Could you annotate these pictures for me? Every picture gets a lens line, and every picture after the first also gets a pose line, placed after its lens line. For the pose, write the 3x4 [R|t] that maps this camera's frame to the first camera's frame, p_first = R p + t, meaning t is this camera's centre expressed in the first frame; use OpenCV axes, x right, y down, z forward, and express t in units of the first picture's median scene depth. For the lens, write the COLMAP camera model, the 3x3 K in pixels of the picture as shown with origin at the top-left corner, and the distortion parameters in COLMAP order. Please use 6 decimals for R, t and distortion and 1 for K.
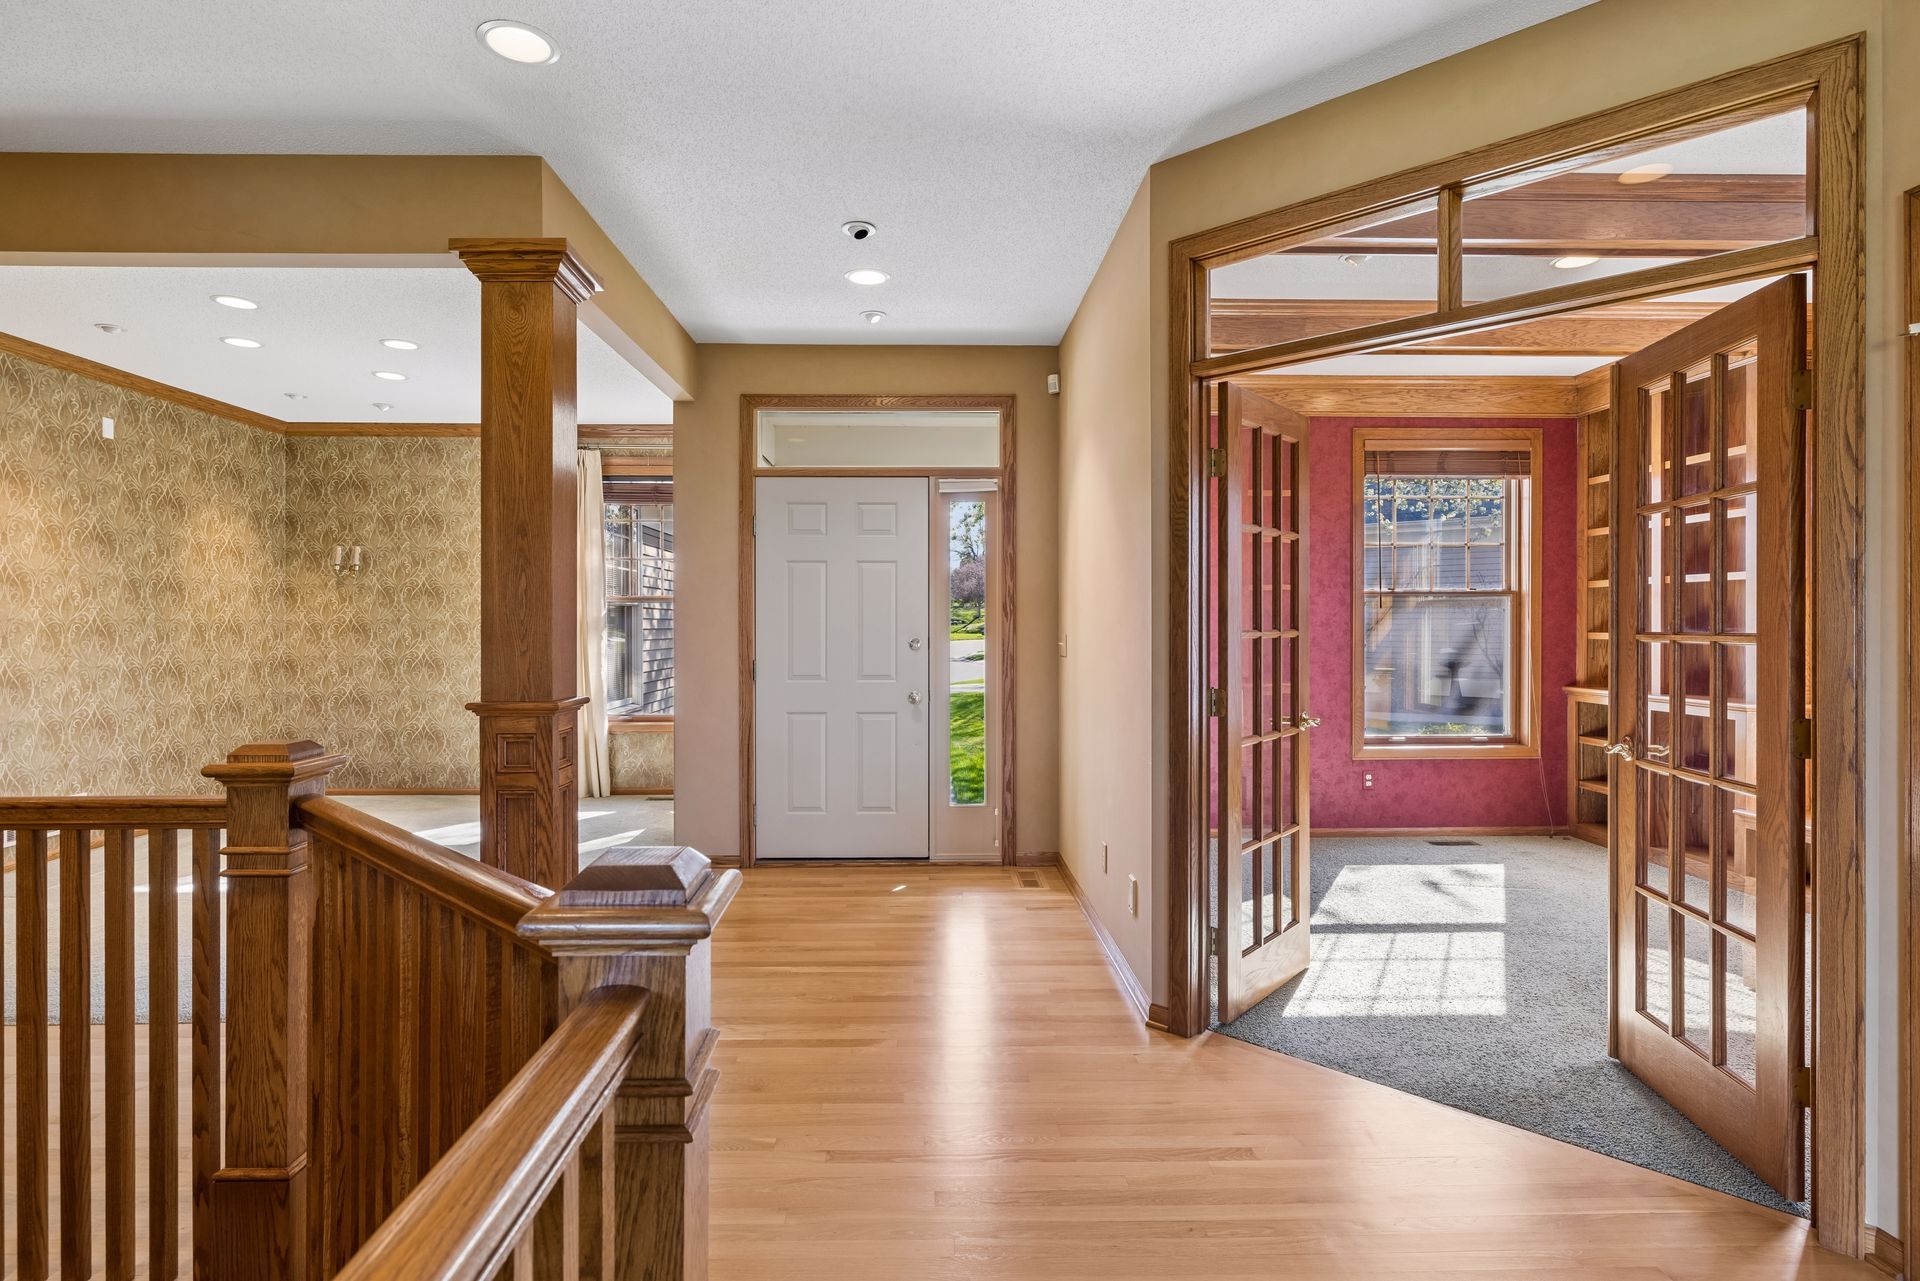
lens RADIAL K [[965.2, 0, 945.2], [0, 965.2, 626.1], [0, 0, 1]] dist [-0.001817, 0.002277]
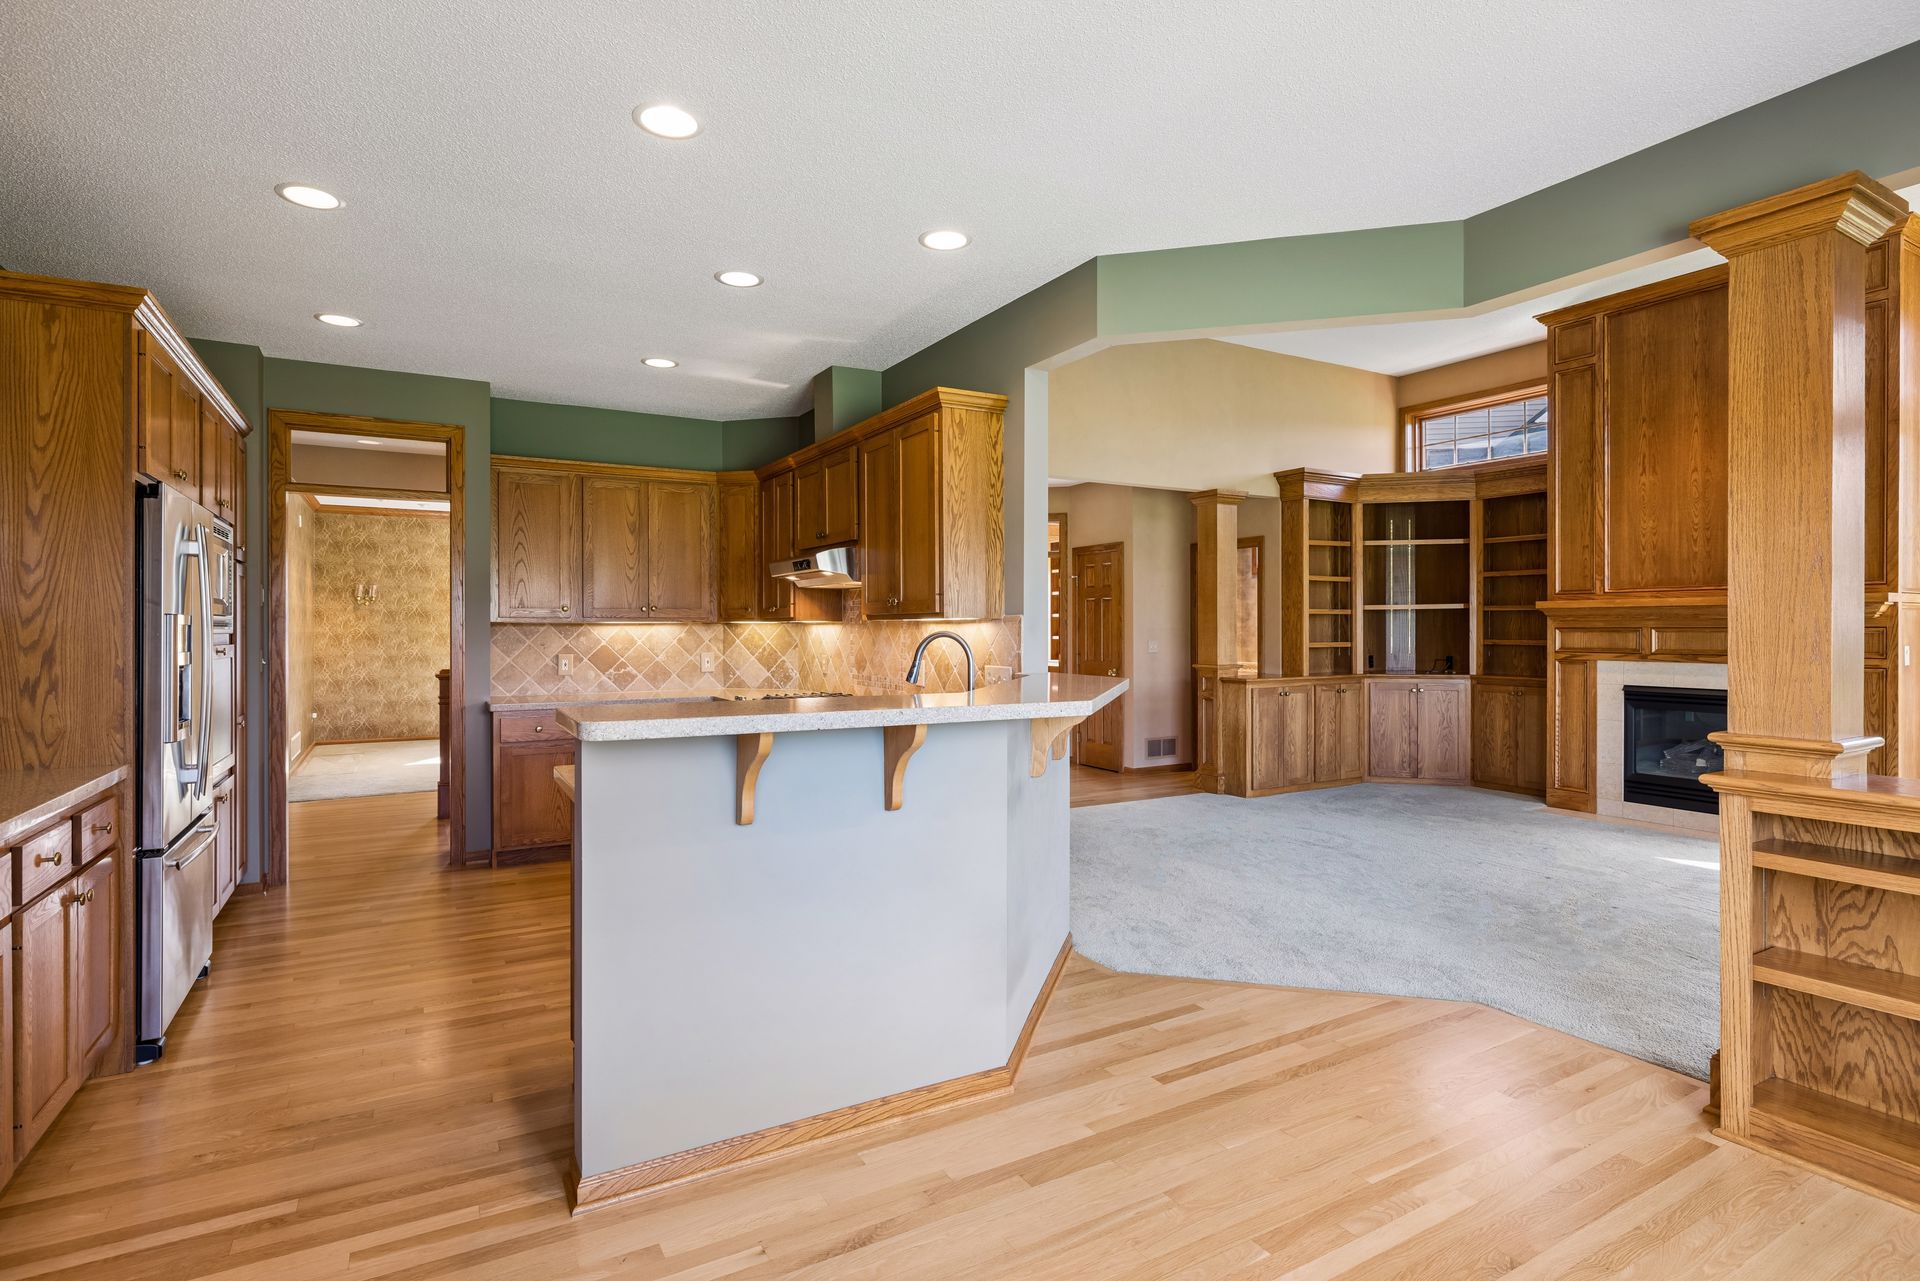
lens RADIAL K [[965.2, 0, 962.8], [0, 965.2, 632.8], [0, 0, 1]] dist [-0.001817, 0.002277]
pose [[0.879273, -0.002244, 0.476313, -0.715489], [0.001974, 0.999997, 0.001066, -0.005837], [-0.476314, 0.000003, 0.879275, -1.192932]]
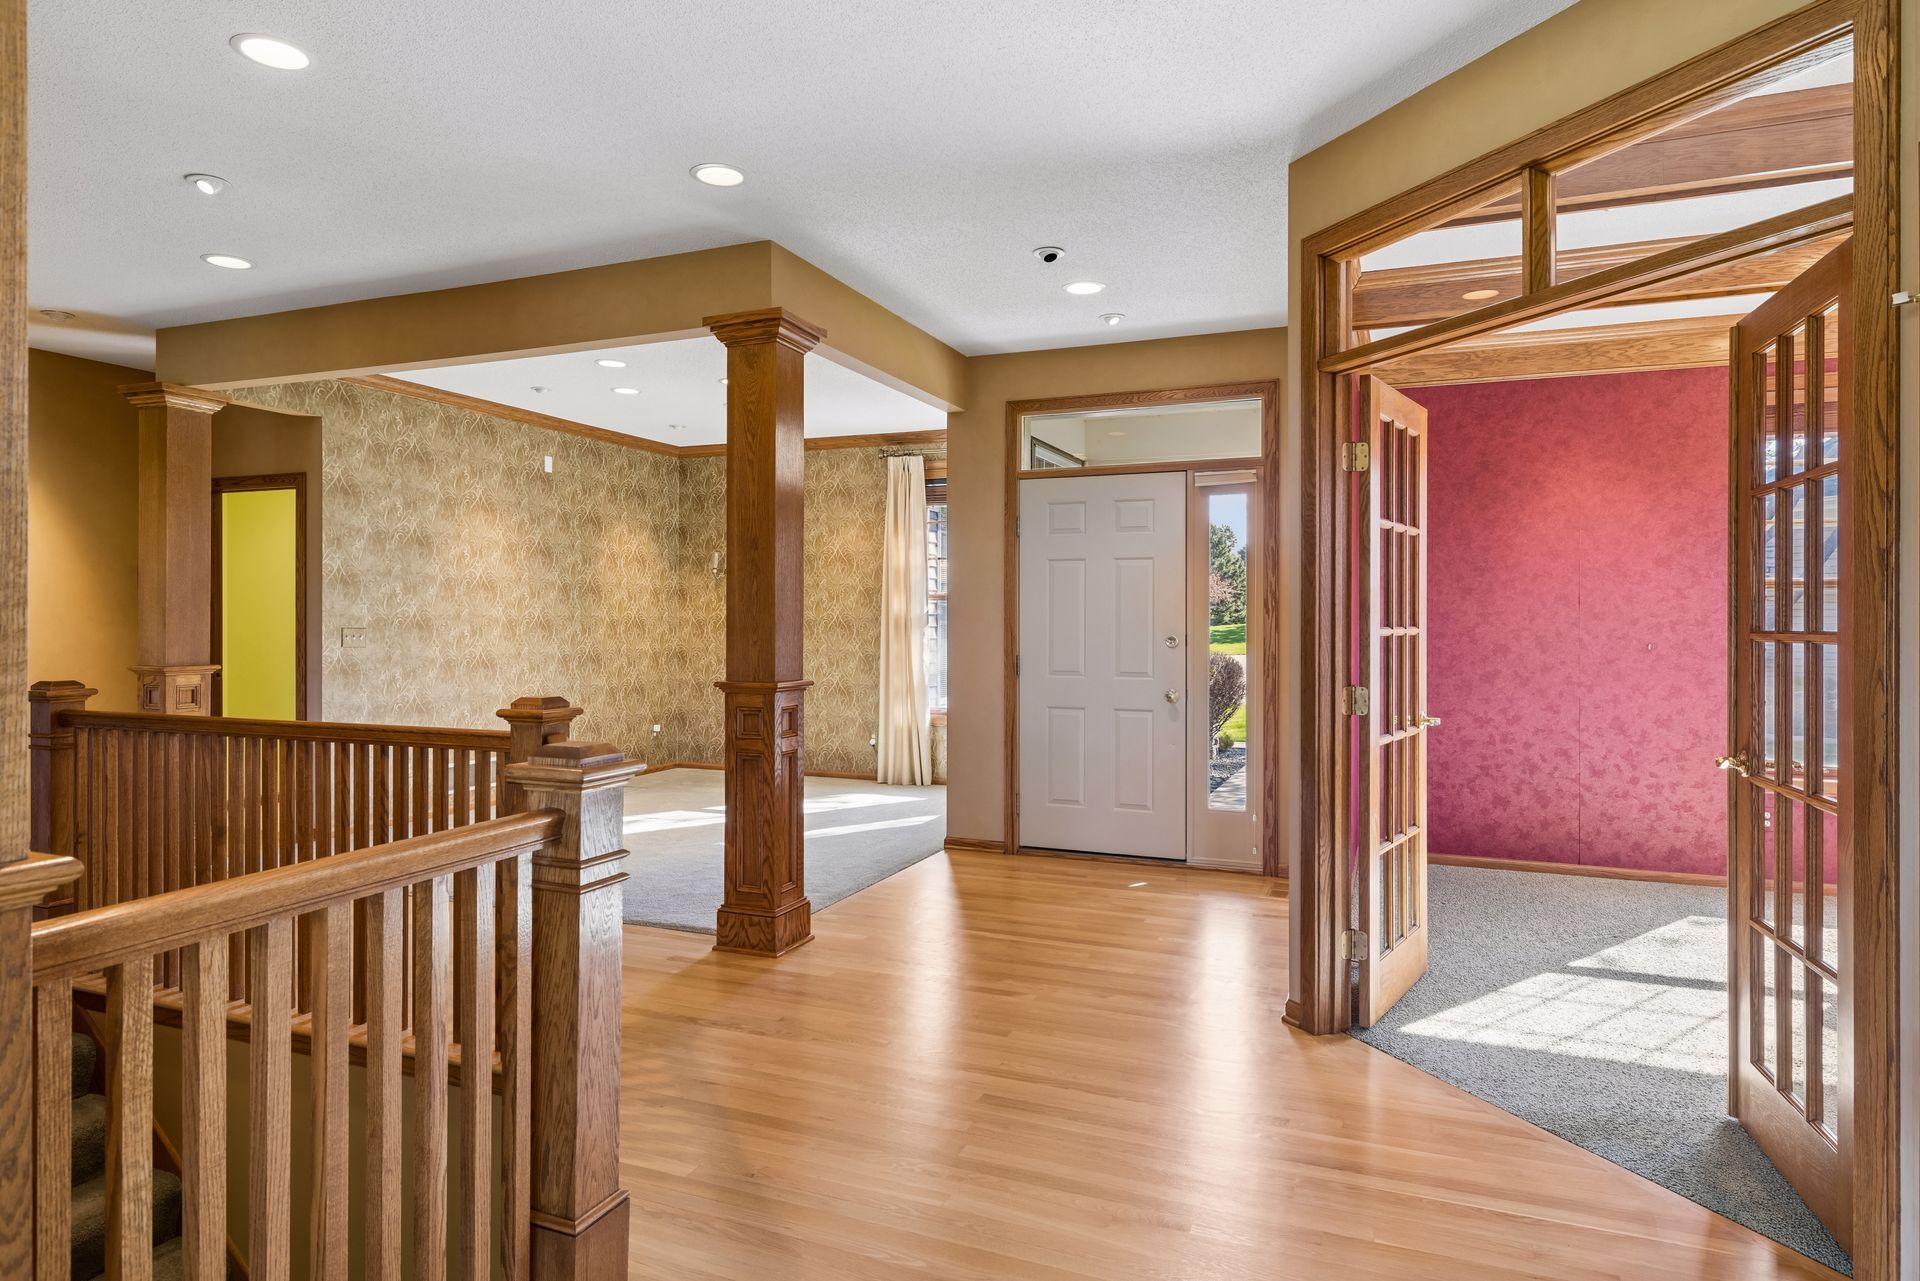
lens RADIAL K [[1099.4, 0, 956.5], [0, 1099.4, 621.8], [0, 0, 1]] dist [0.009340, -0.001405]
pose [[0.916500, 0.002880, -0.400025, 0.216790], [-0.004025, 0.999990, -0.002020, 0.001683], [0.400015, 0.003462, 0.916502, -0.114734]]
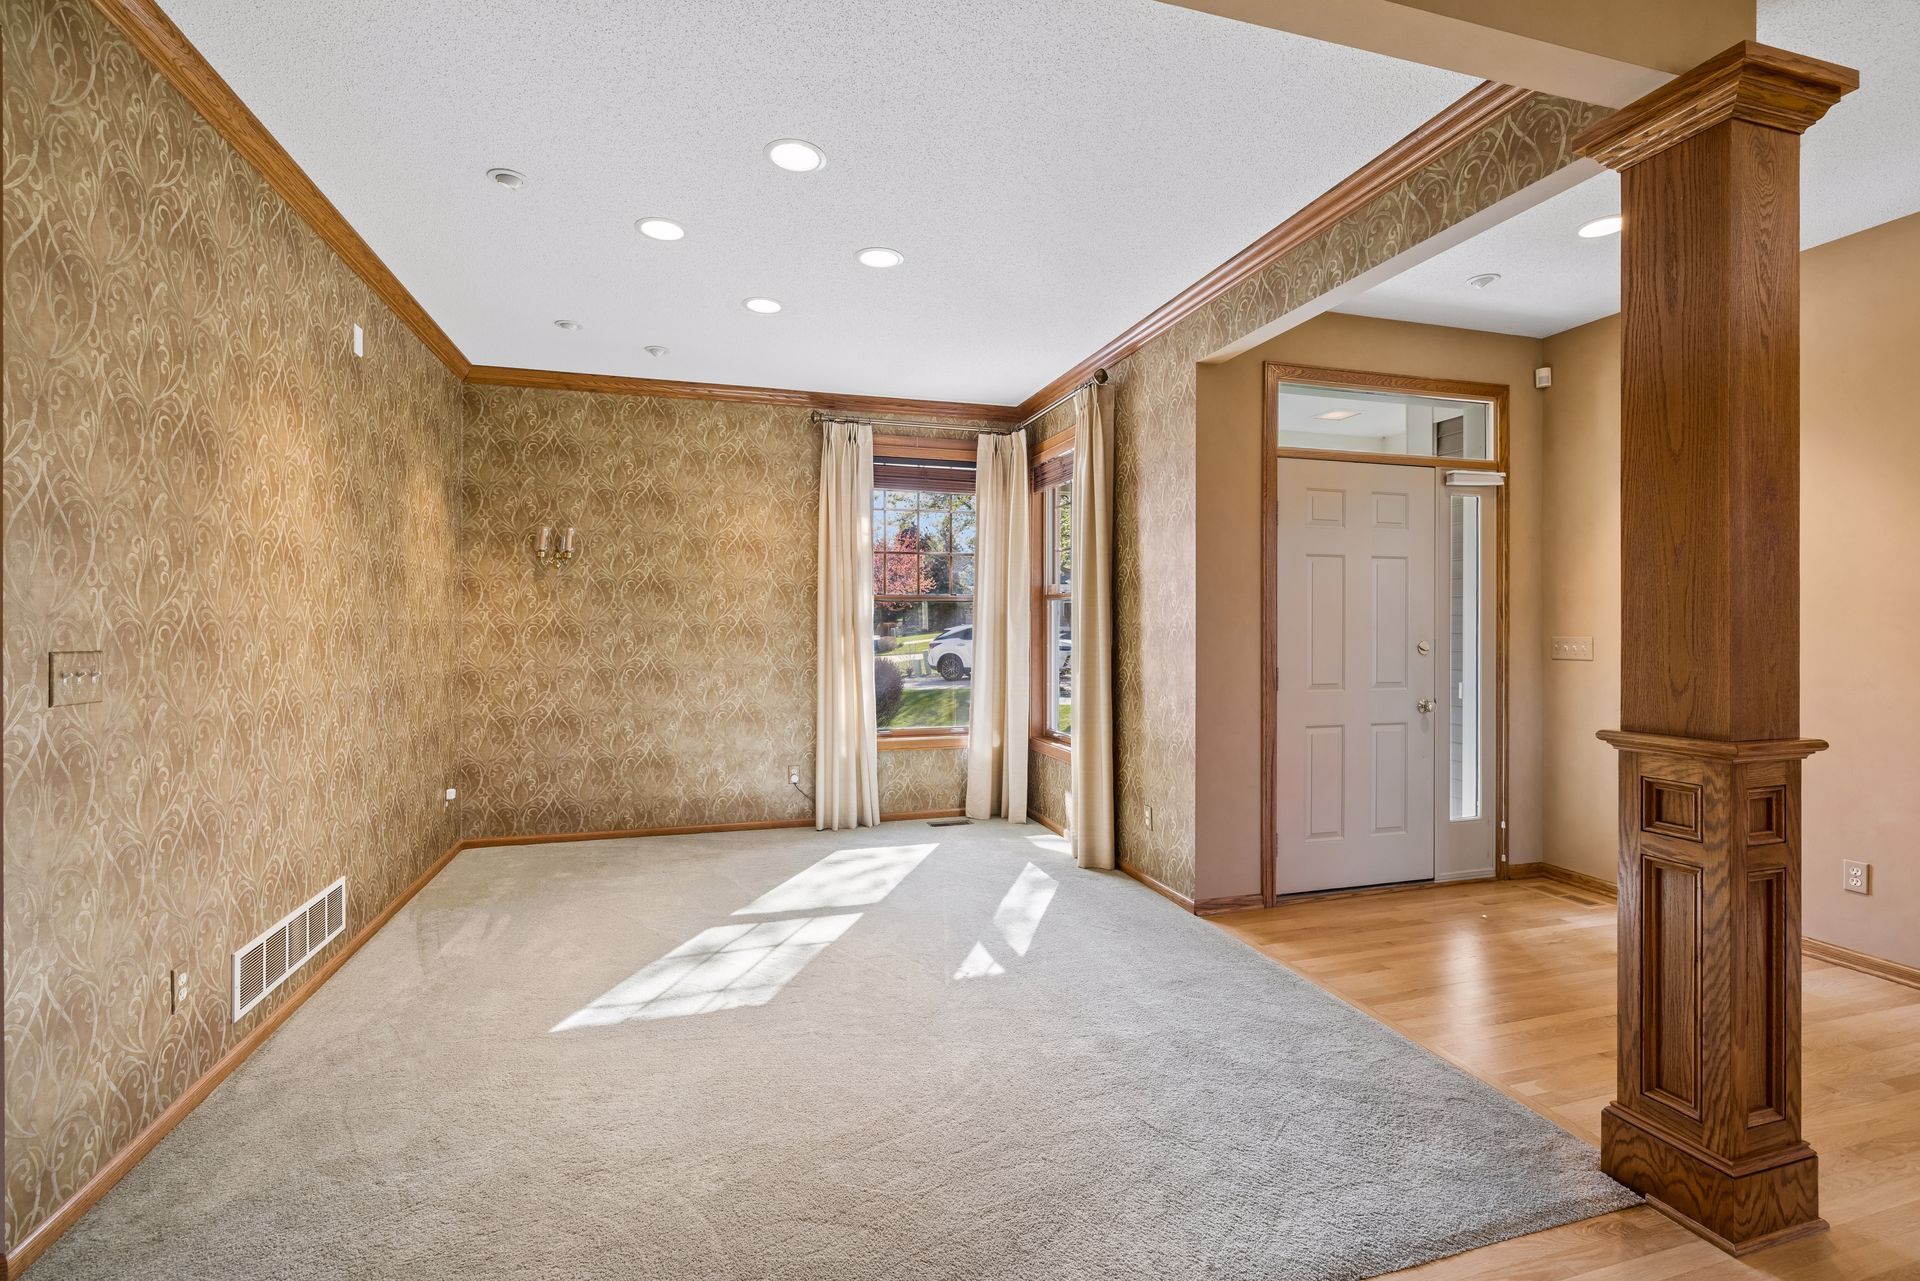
lens RADIAL K [[852.7, 0, 955.6], [0, 852.7, 627.1], [0, 0, 1]] dist [-0.004686, 0.001231]
pose [[0.964289, 0.000068, 0.264851, -0.681555], [0.000169, 1.000000, -0.000870, -0.000948], [-0.264851, 0.000883, 0.964289, 0.337003]]
